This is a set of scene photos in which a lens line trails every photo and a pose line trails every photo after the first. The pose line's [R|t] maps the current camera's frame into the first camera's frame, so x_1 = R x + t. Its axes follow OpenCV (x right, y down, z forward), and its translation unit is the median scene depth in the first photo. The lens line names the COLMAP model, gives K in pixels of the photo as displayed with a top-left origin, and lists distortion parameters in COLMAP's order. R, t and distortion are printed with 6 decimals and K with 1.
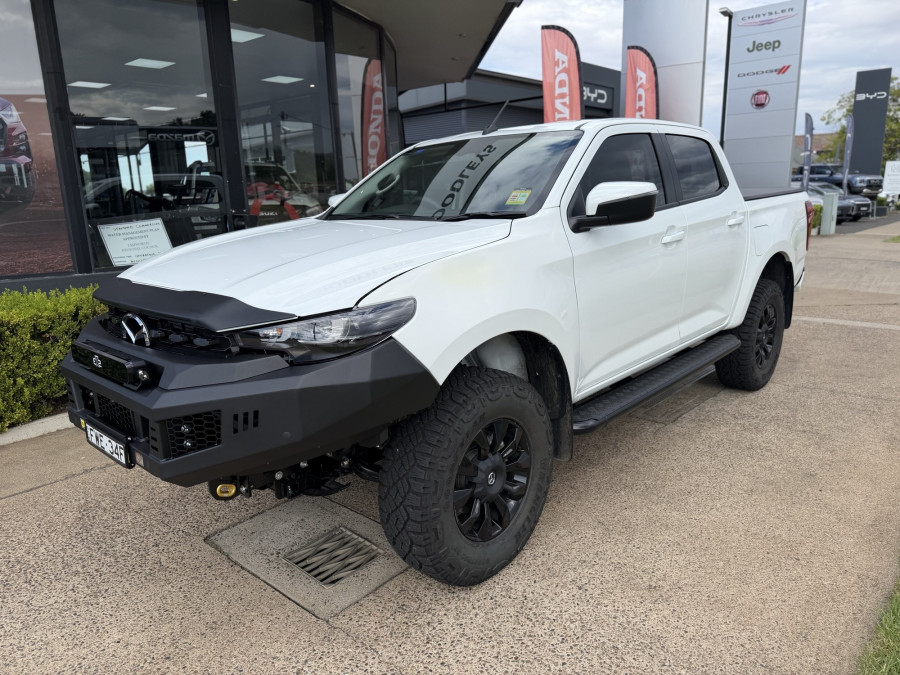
lens RADIAL K [[638.4, 0, 447.0], [0, 638.4, 341.5], [0, 0, 1]] dist [0.027314, -0.030162]
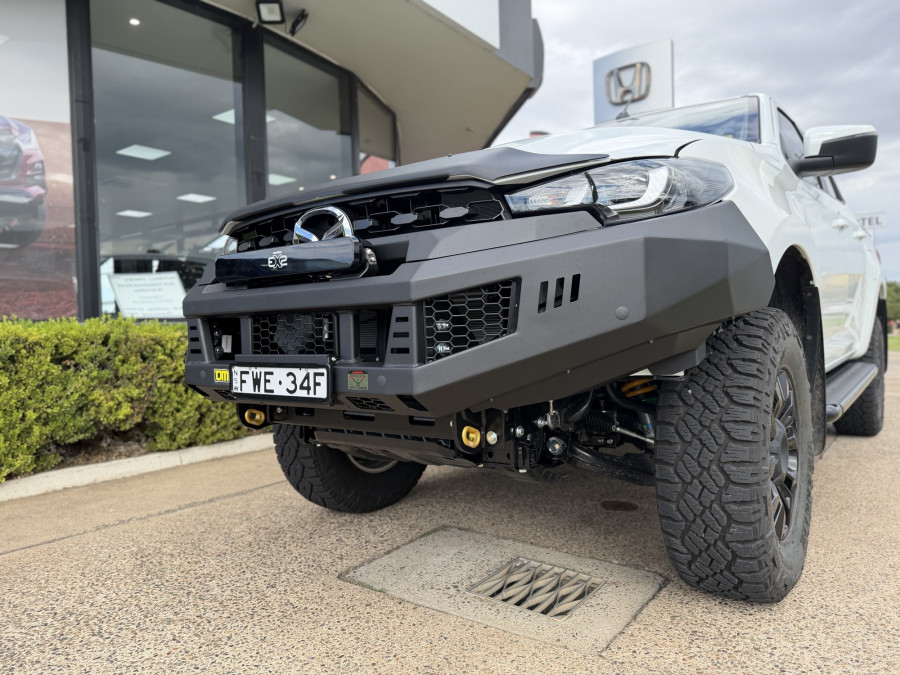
lens RADIAL K [[638.4, 0, 447.0], [0, 638.4, 341.5], [0, 0, 1]] dist [0.027314, -0.030162]
pose [[0.996078, -0.001130, 0.088473, -0.247367], [0.019418, 0.978332, -0.206129, 0.155944], [-0.086323, 0.207038, 0.974517, 0.190529]]
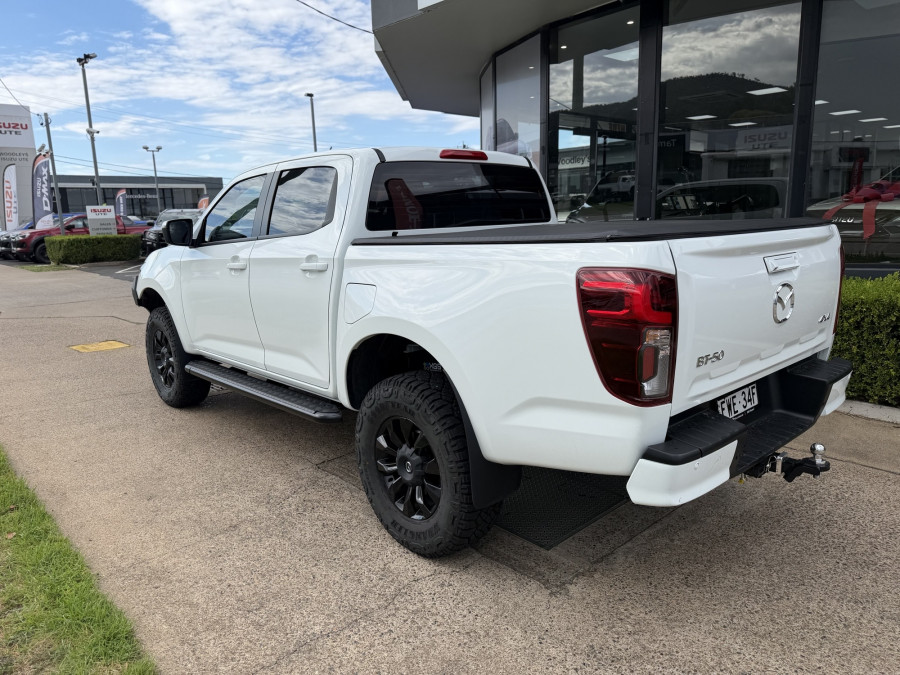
lens RADIAL K [[644.3, 0, 447.2], [0, 644.3, 336.1], [0, 0, 1]] dist [0.023947, -0.023653]
pose [[-0.097724, 0.217680, -0.971116, 1.332588], [-0.201937, 0.951150, 0.233526, -0.346163], [0.974511, 0.218925, -0.048992, 1.314701]]
